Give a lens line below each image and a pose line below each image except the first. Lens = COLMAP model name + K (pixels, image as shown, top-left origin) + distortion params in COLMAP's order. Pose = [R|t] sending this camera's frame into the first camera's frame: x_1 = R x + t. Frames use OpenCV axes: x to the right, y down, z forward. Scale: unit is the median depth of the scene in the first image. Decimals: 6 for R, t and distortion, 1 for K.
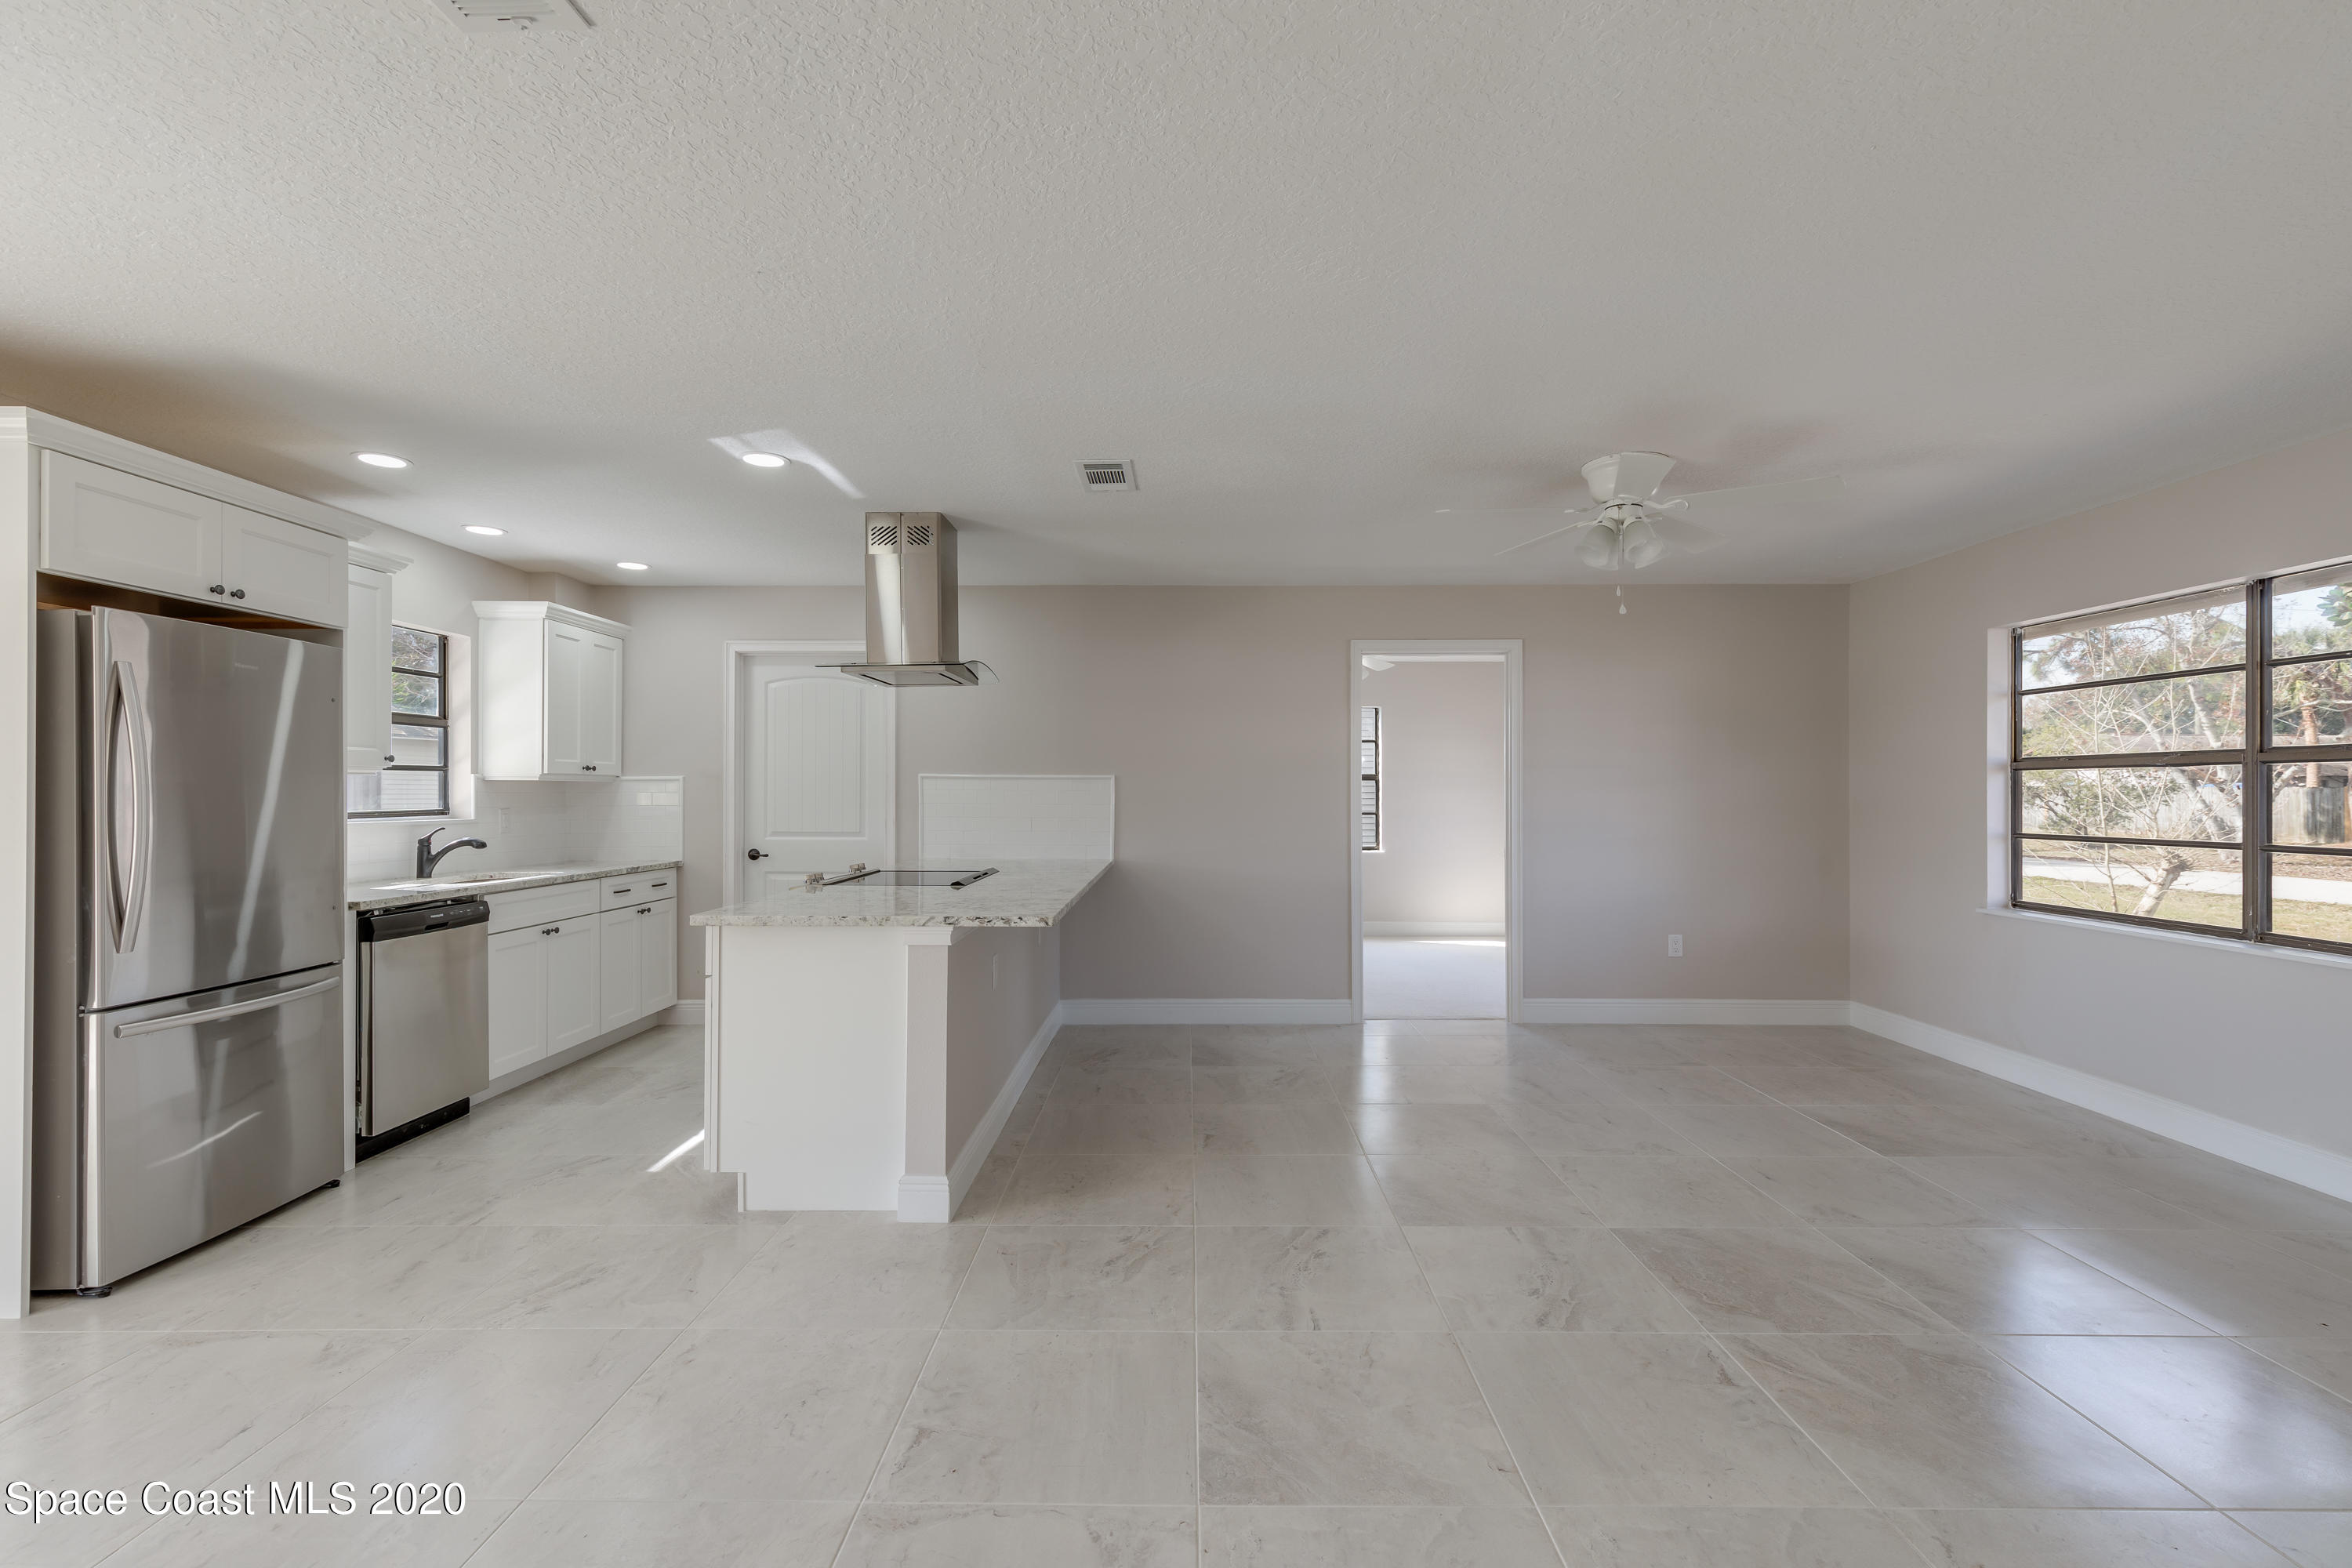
lens RADIAL K [[1083.4, 0, 1175.1], [0, 1083.4, 790.5], [0, 0, 1]] dist [0.005269, 0.000501]
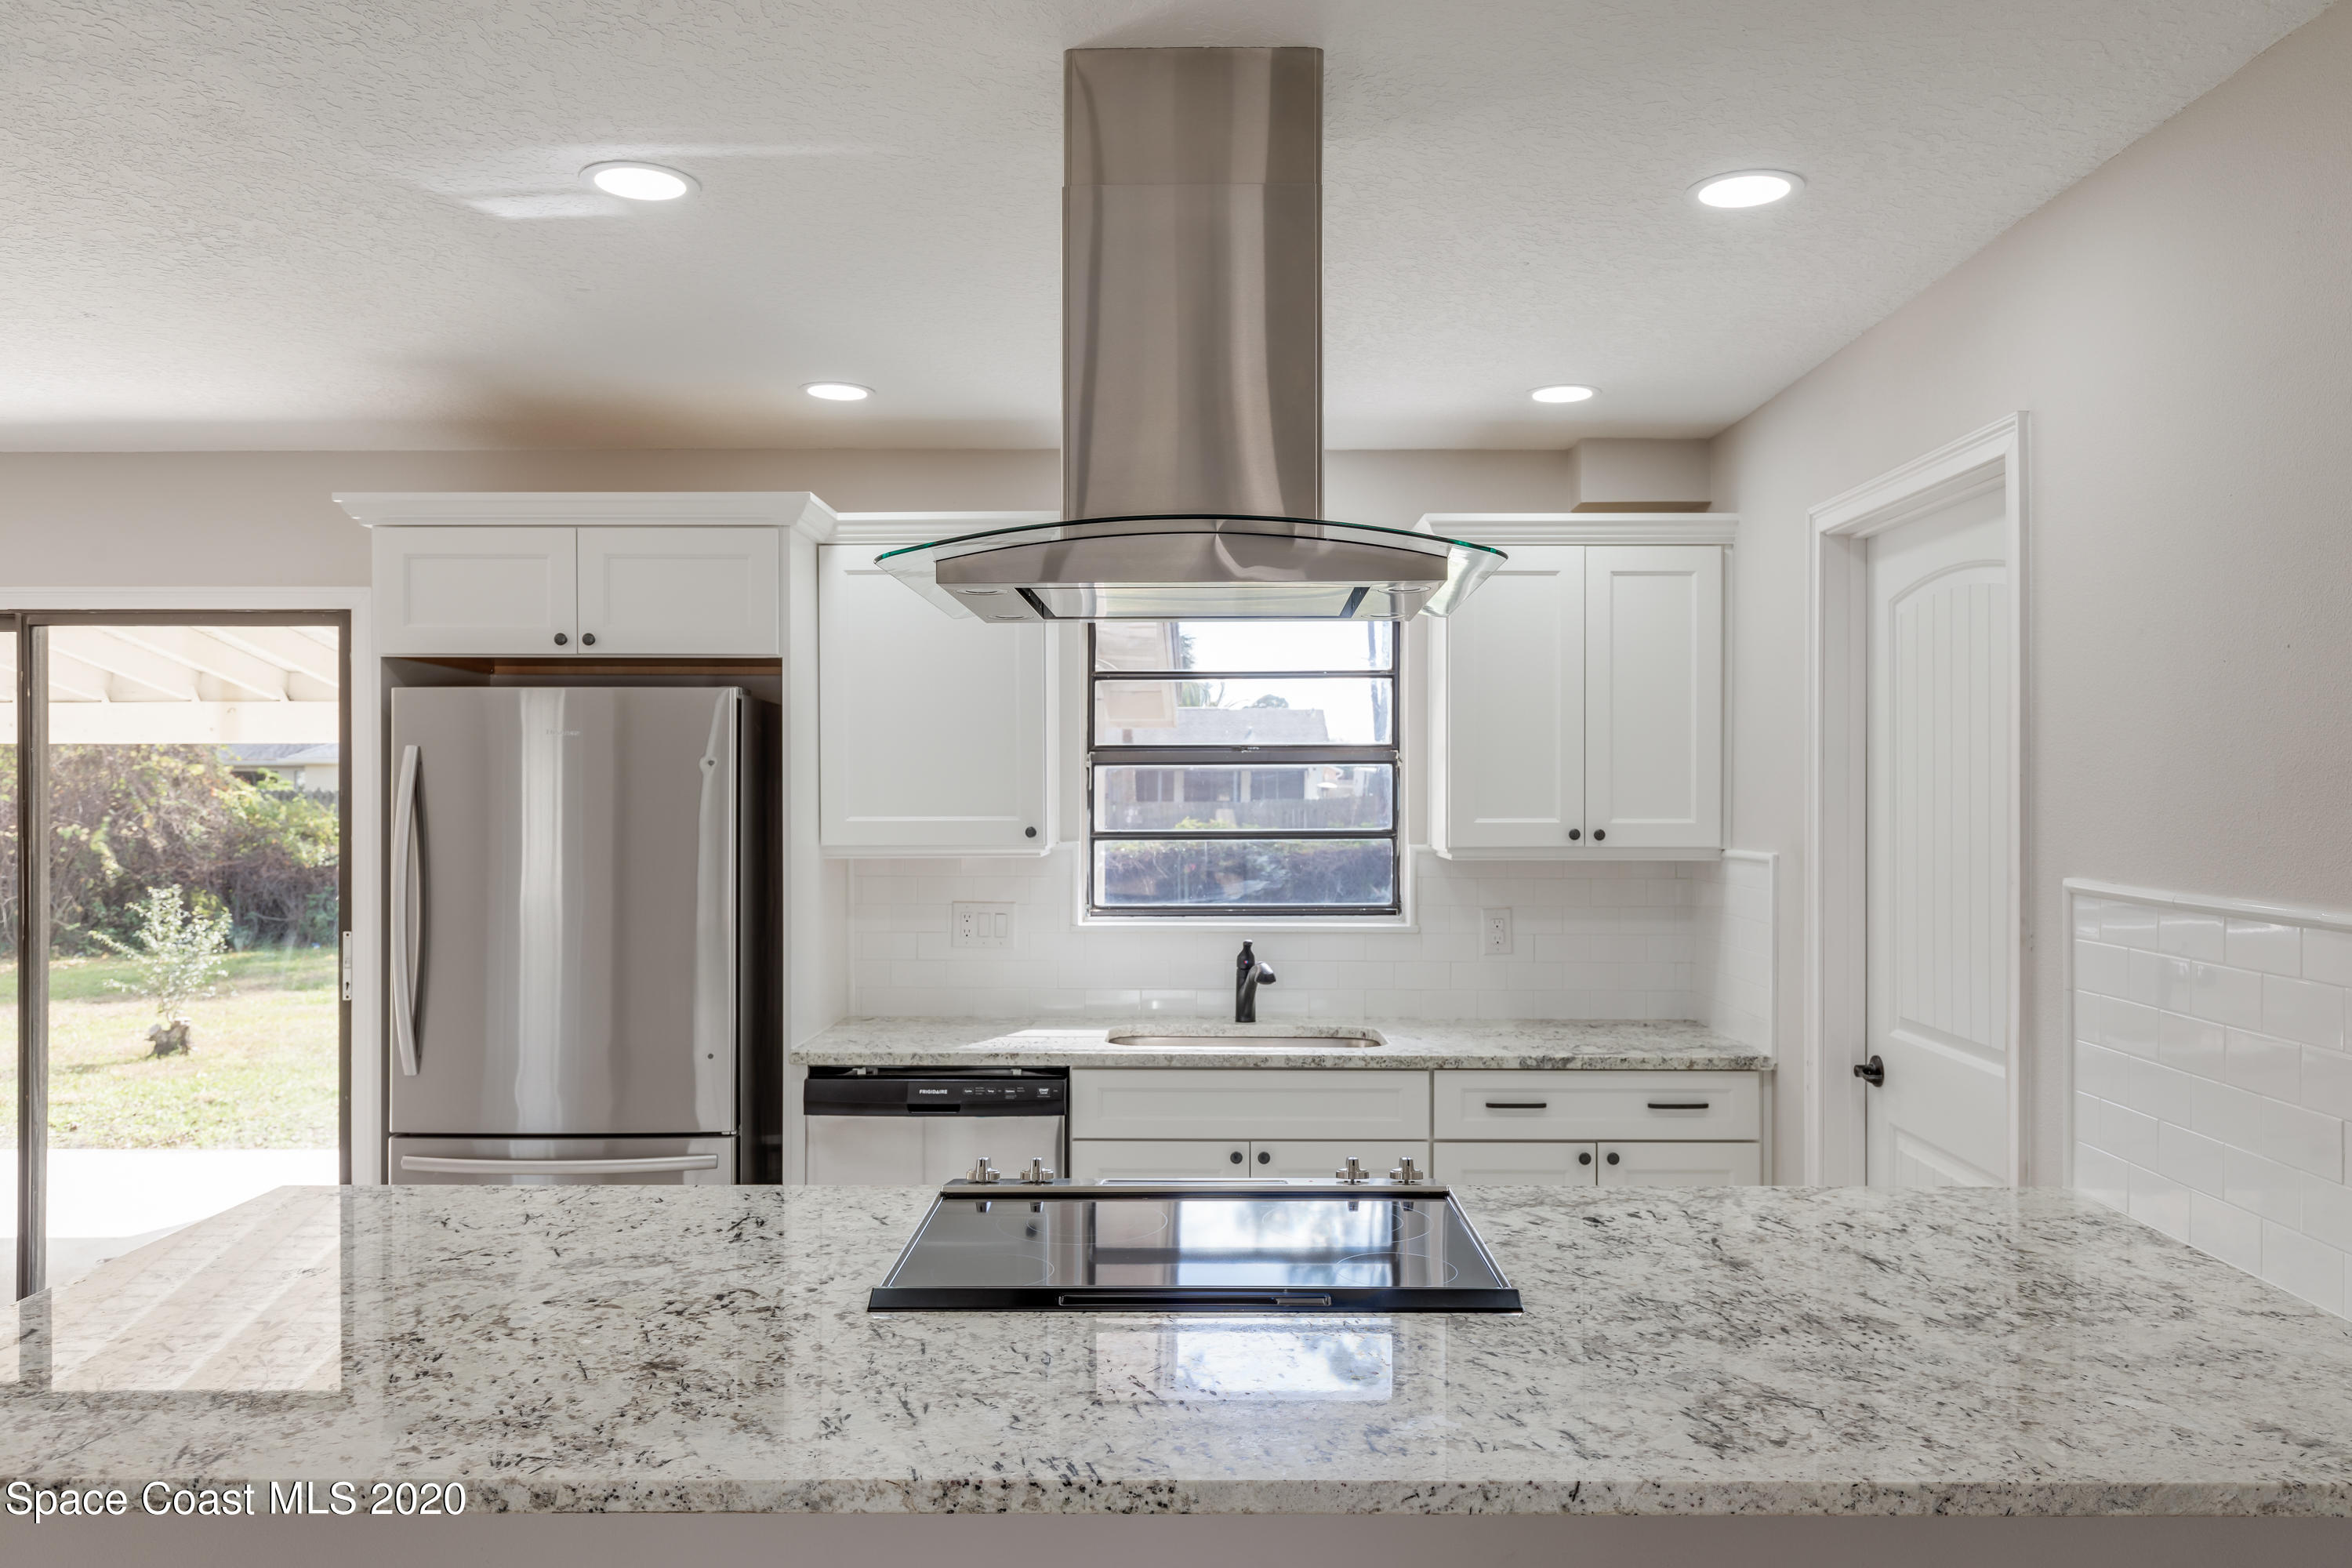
lens RADIAL K [[1682.2, 0, 1193.7], [0, 1682.2, 790.0], [0, 0, 1]] dist [0.011762, -0.002320]
pose [[-0.006932, -0.000796, -0.999976, 0.357299], [0.003328, 0.999994, -0.000819, -0.070896], [0.999970, -0.003333, -0.006929, 1.474619]]
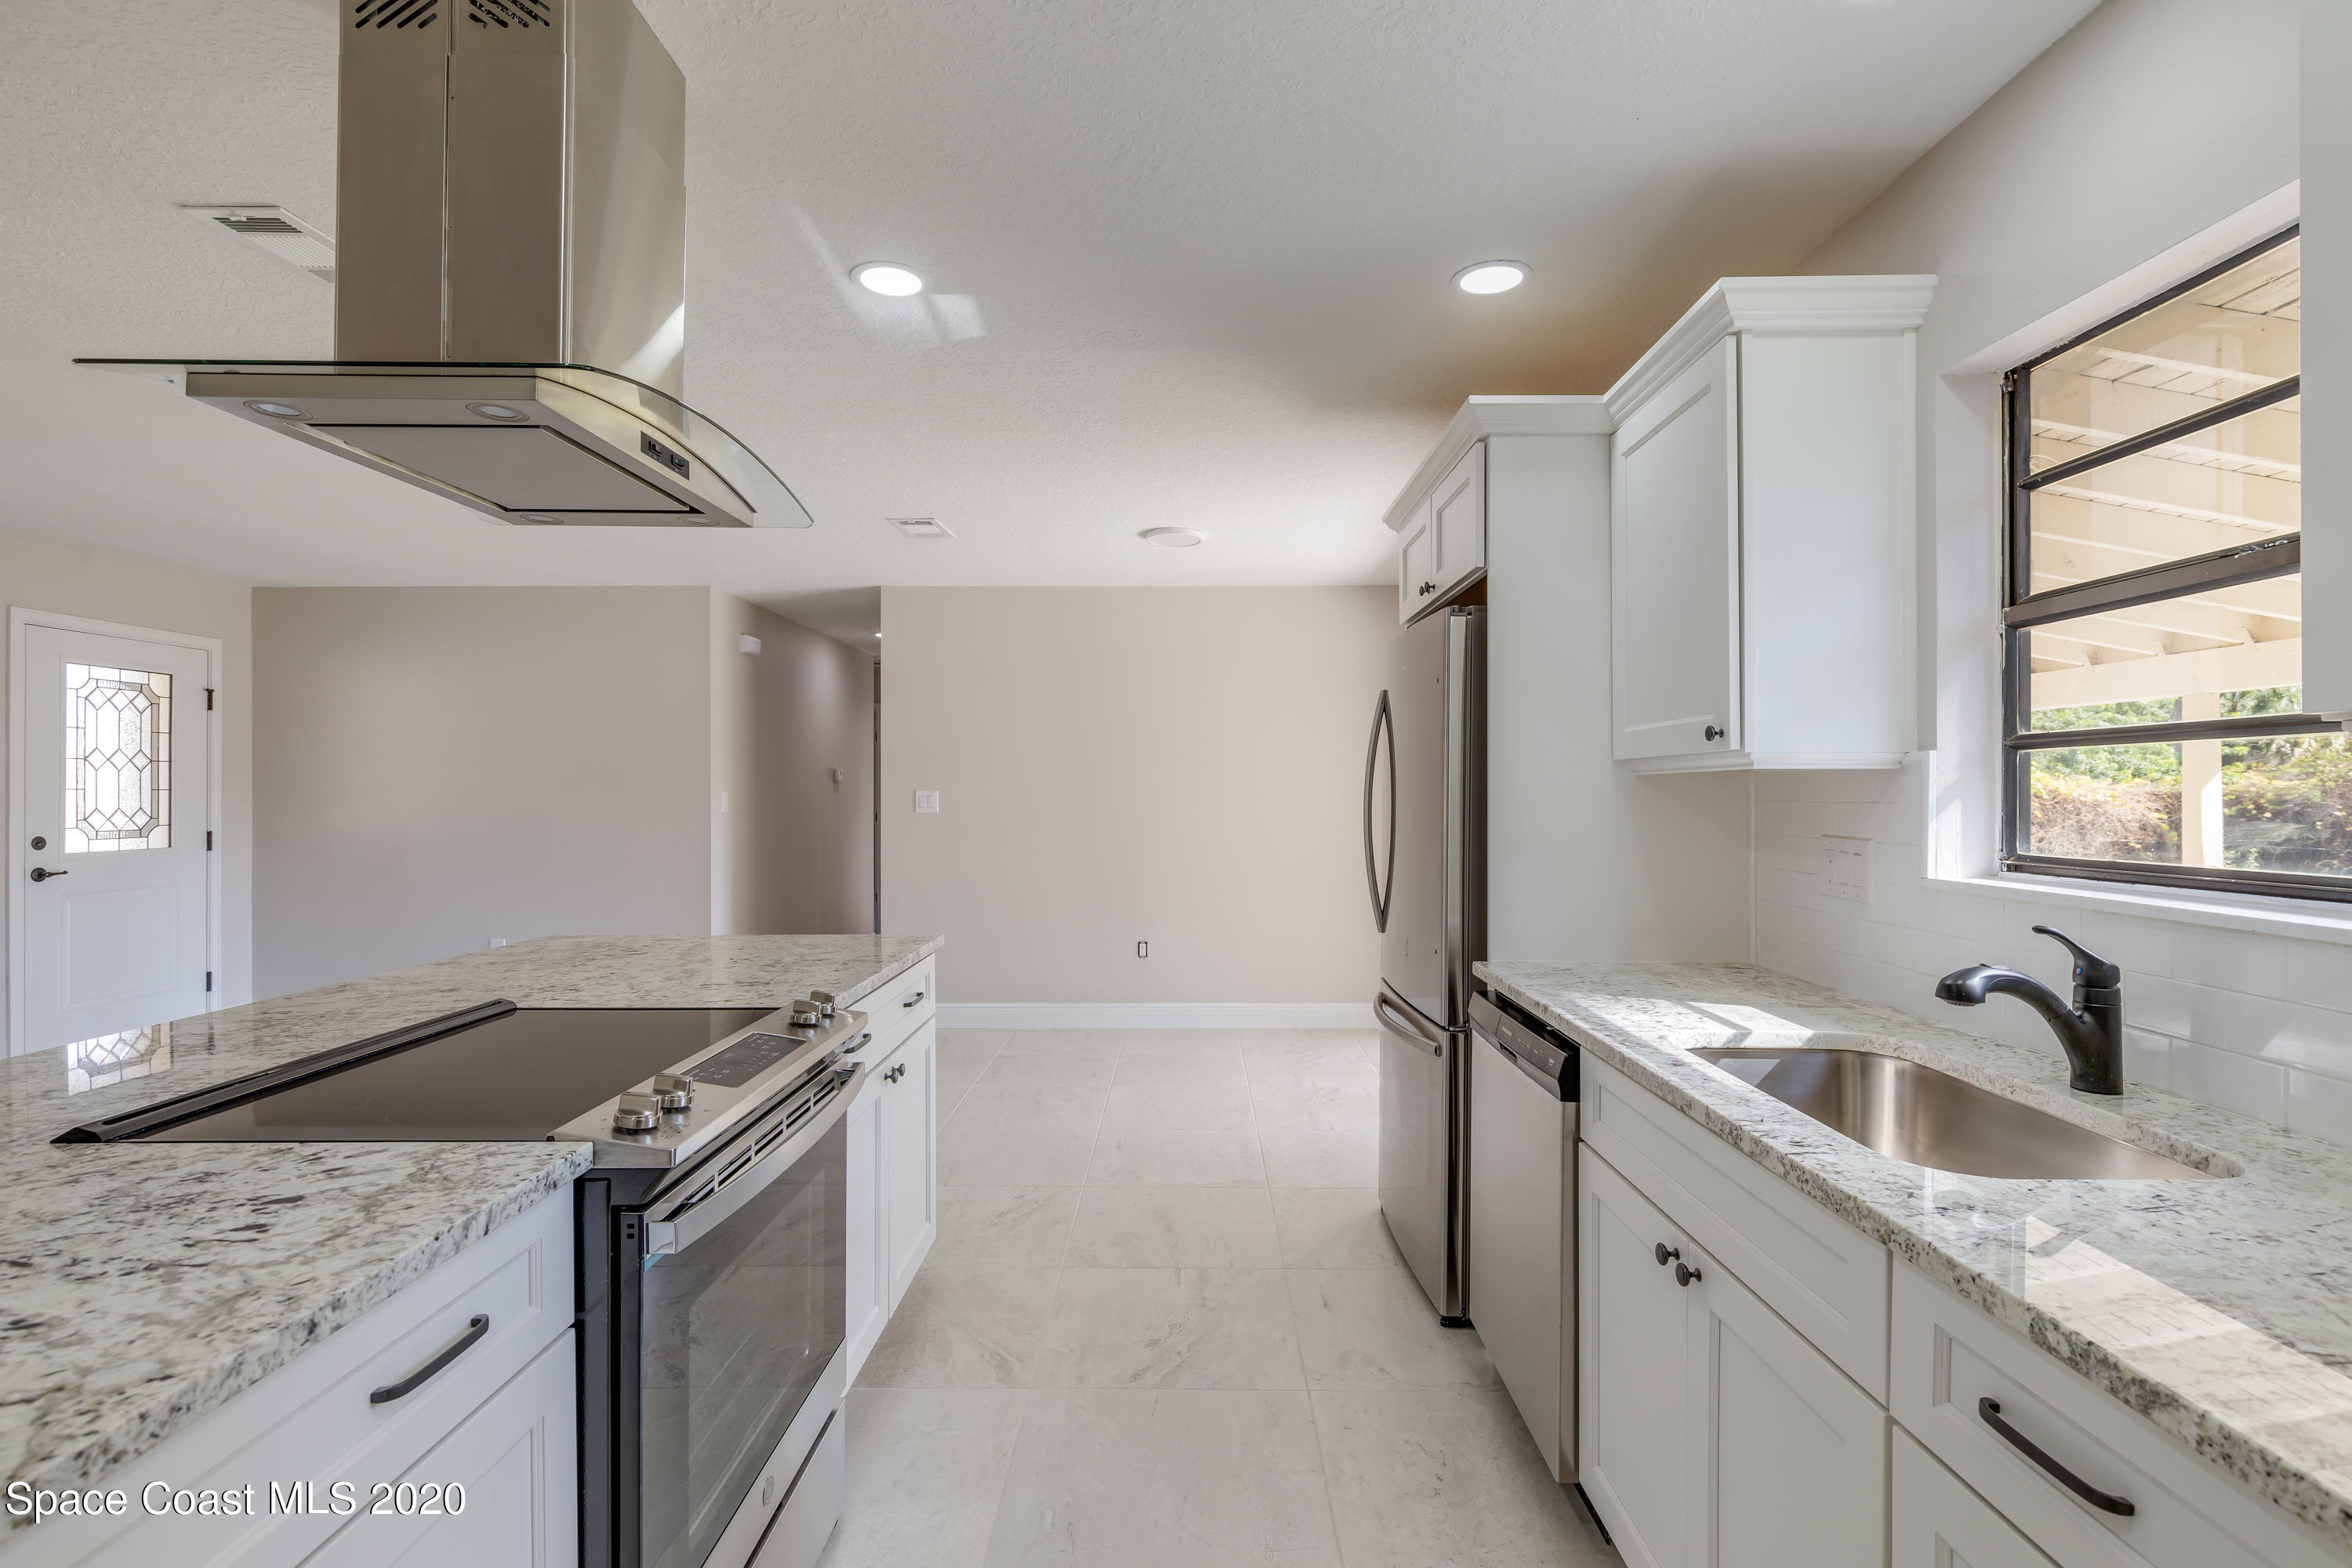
lens RADIAL K [[1100.0, 0, 1178.4], [0, 1100.0, 786.9], [0, 0, 1]] dist [0.002096, 0.000363]
pose [[-0.999961, -0.002059, 0.008644, -0.659876], [-0.002125, 0.999969, -0.007572, -0.002788], [-0.008628, -0.007590, -0.999934, 1.974201]]
